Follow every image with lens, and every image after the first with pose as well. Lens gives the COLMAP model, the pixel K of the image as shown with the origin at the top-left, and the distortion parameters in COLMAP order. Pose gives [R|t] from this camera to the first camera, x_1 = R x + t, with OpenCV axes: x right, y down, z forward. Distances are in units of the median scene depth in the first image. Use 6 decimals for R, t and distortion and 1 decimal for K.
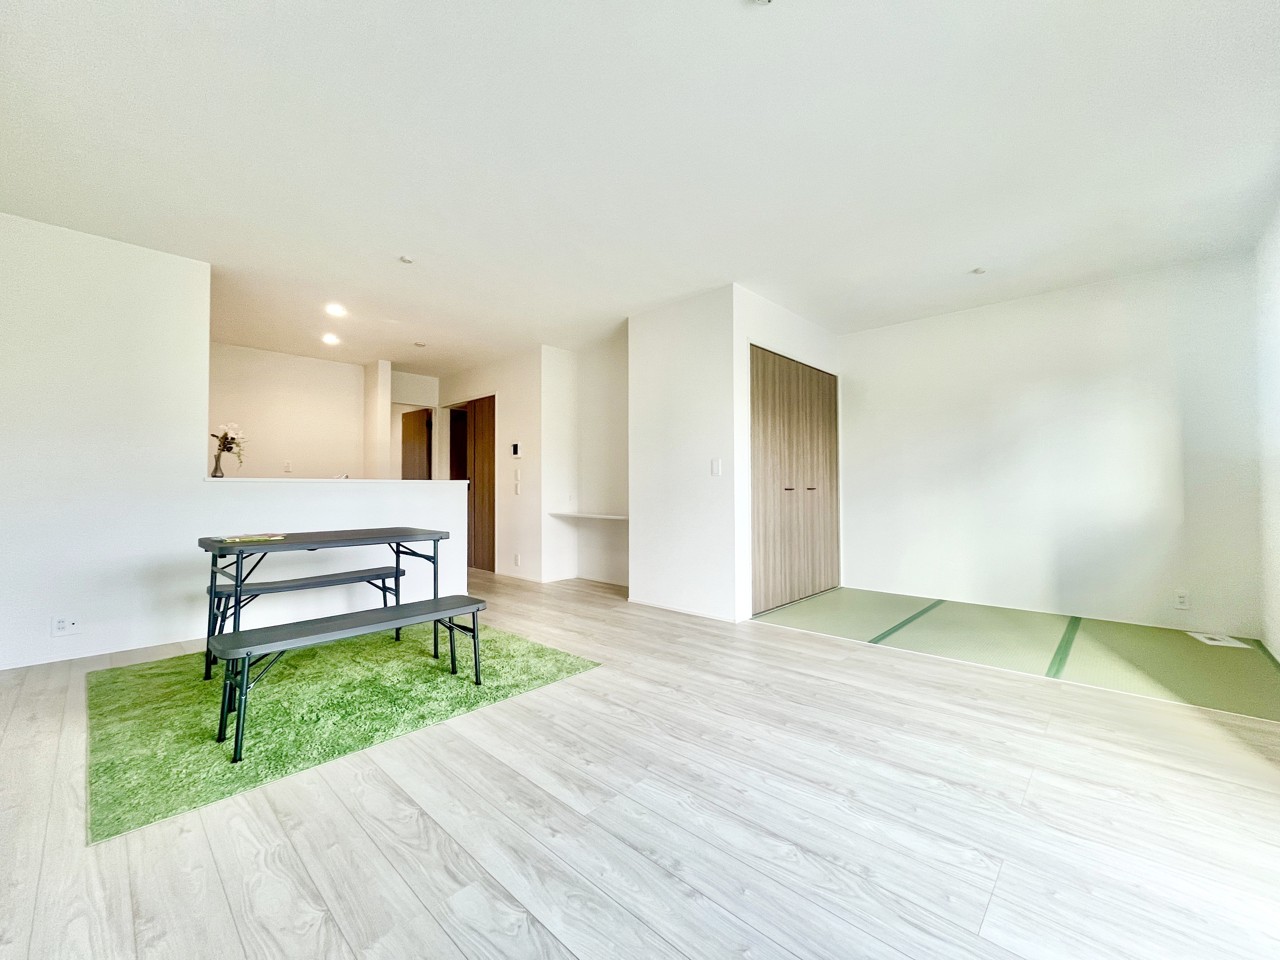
lens RADIAL K [[516.4, 0, 640.0], [0, 516.4, 480.0], [0, 0, 1]] dist [-0.001632, -0.000197]
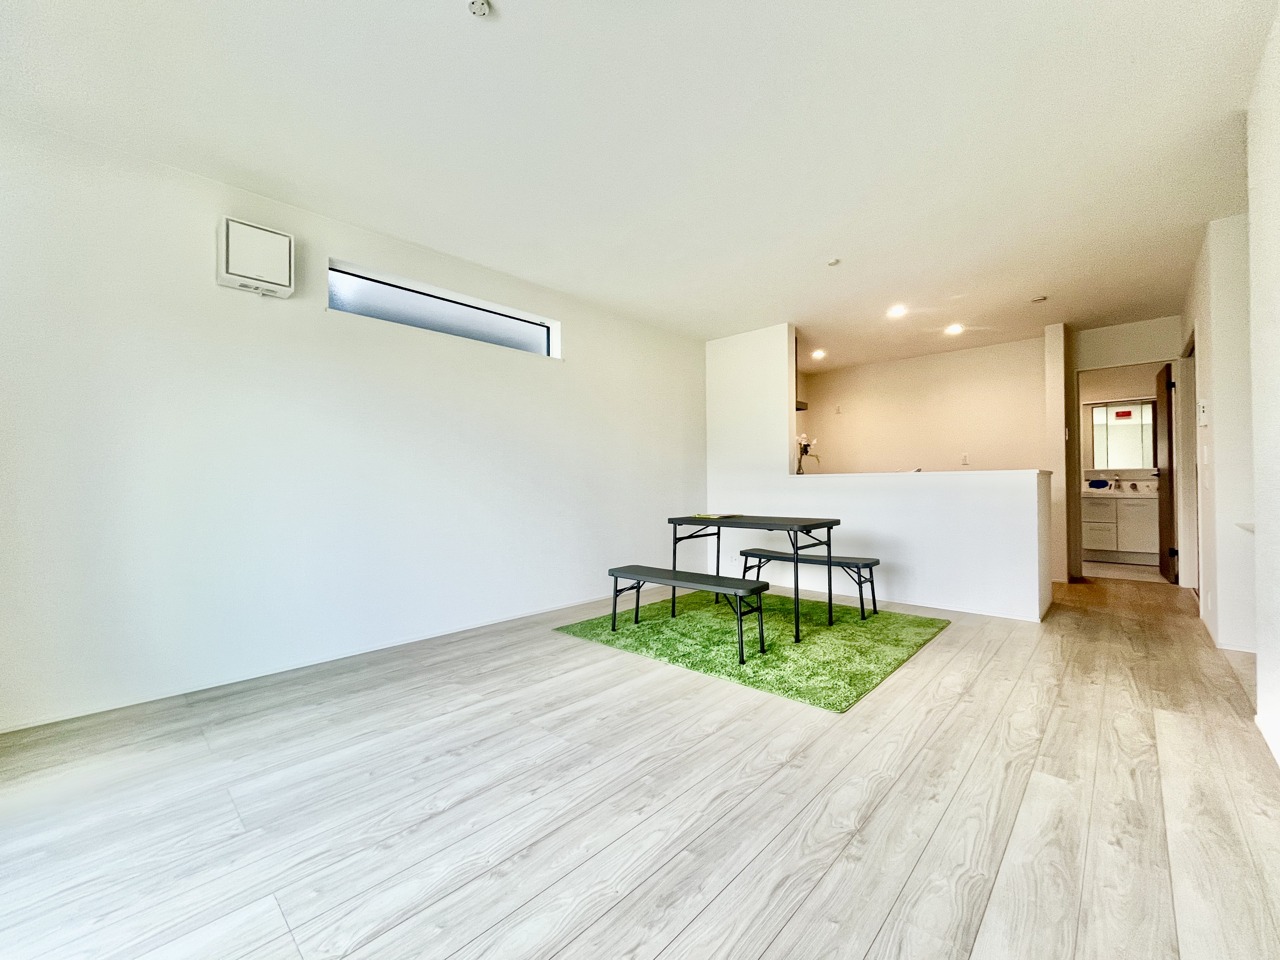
lens RADIAL K [[516.4, 0, 640.0], [0, 516.4, 480.0], [0, 0, 1]] dist [-0.001632, -0.000197]
pose [[0.001960, -0.006949, -0.999974, 0.858963], [0.024680, 0.999672, -0.006899, 0.012780], [0.999693, -0.024666, 0.002131, 0.878070]]
